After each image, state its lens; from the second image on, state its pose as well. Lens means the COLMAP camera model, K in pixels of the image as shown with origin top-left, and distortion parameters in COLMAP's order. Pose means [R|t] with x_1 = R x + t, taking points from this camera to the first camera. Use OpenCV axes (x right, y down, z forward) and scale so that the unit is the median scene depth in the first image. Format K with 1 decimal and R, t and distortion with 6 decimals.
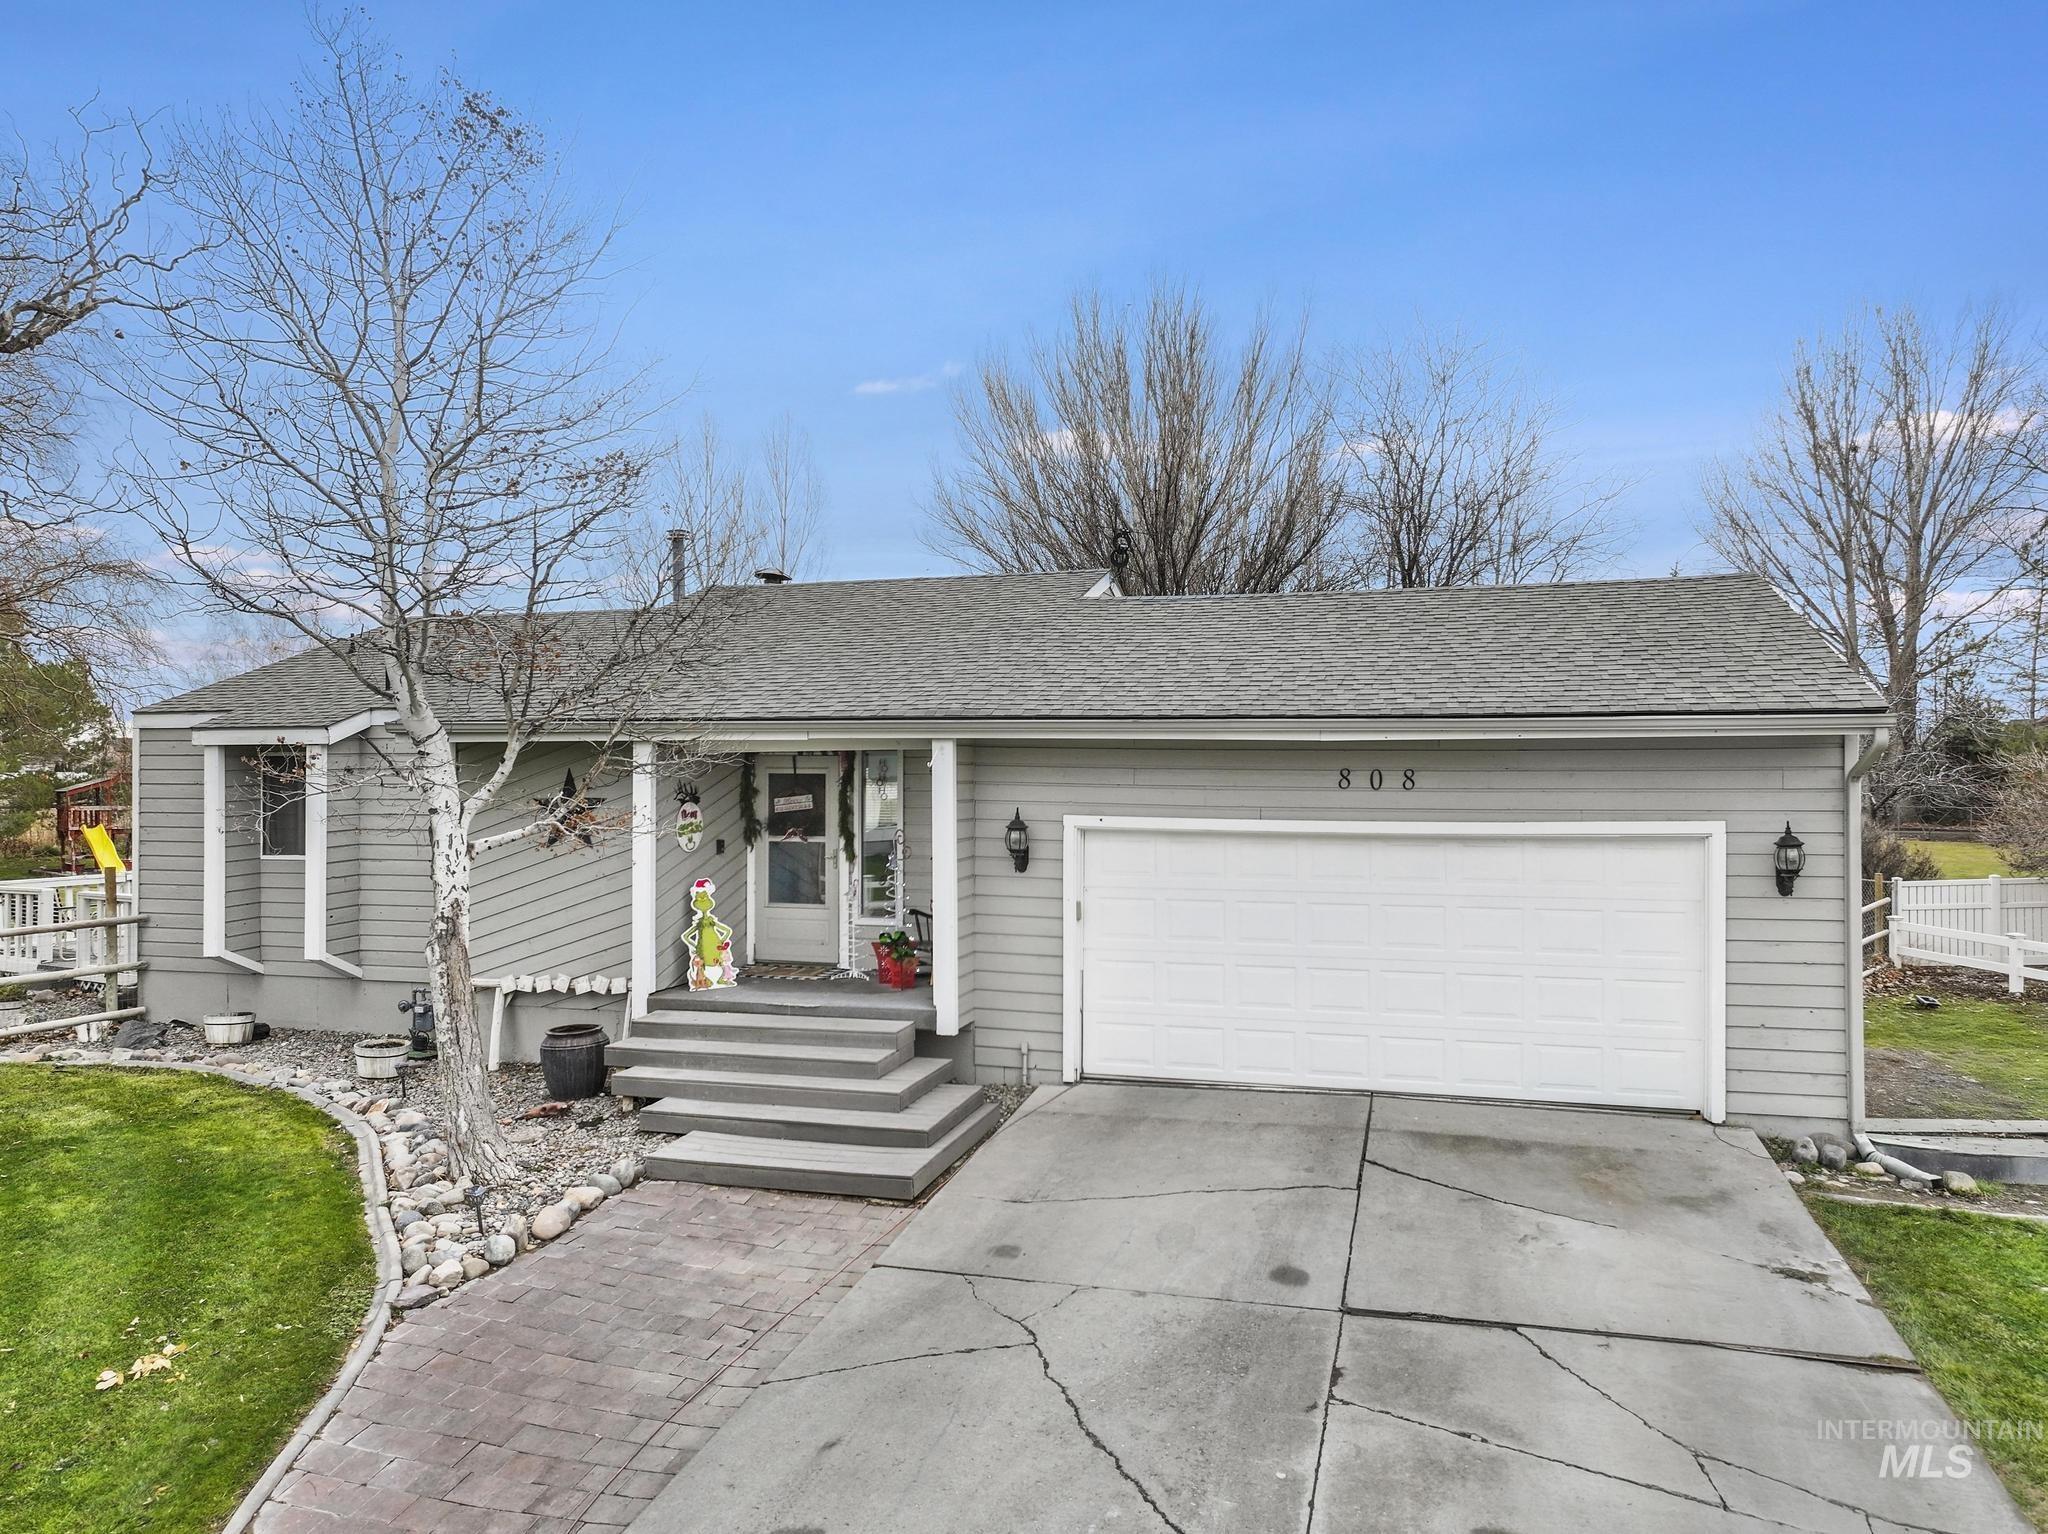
lens RADIAL K [[1451.7, 0, 1024.0], [0, 1451.7, 767.0], [0, 0, 1]] dist [-0.018548, 0.028924]
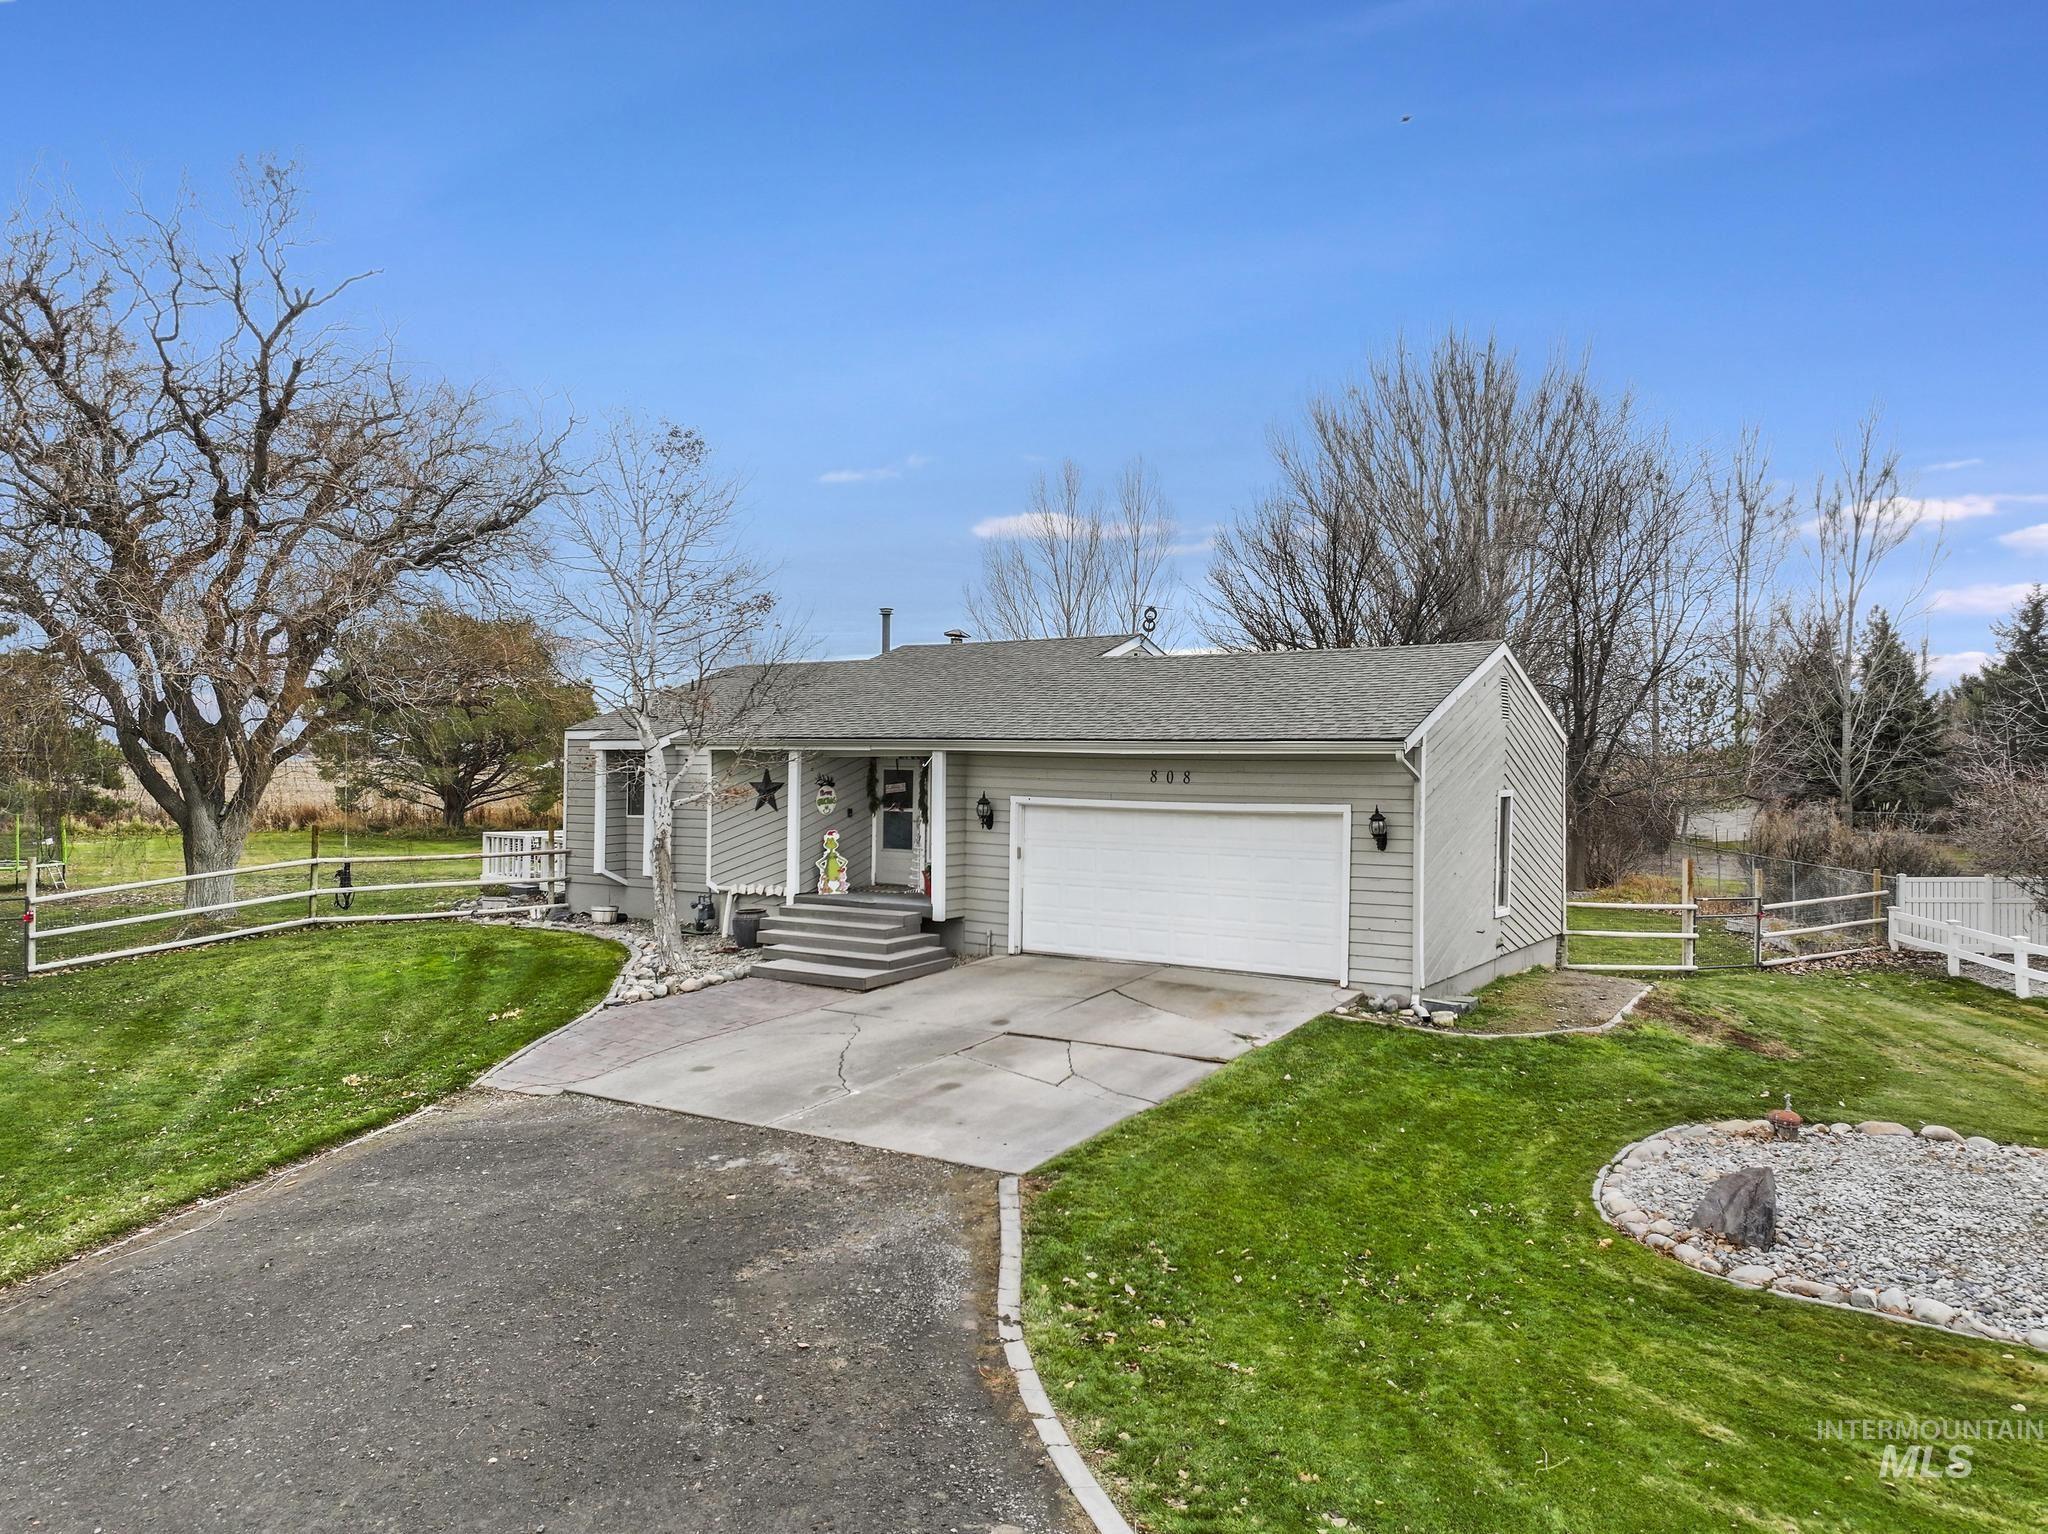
lens RADIAL K [[1451.7, 0, 1024.0], [0, 1451.7, 767.0], [0, 0, 1]] dist [-0.018548, 0.028924]
pose [[0.952502, 0.011887, -0.304300, 0.522251], [-0.012426, 0.999923, 0.000166, -0.001022], [0.304279, 0.003623, 0.952576, -0.571280]]
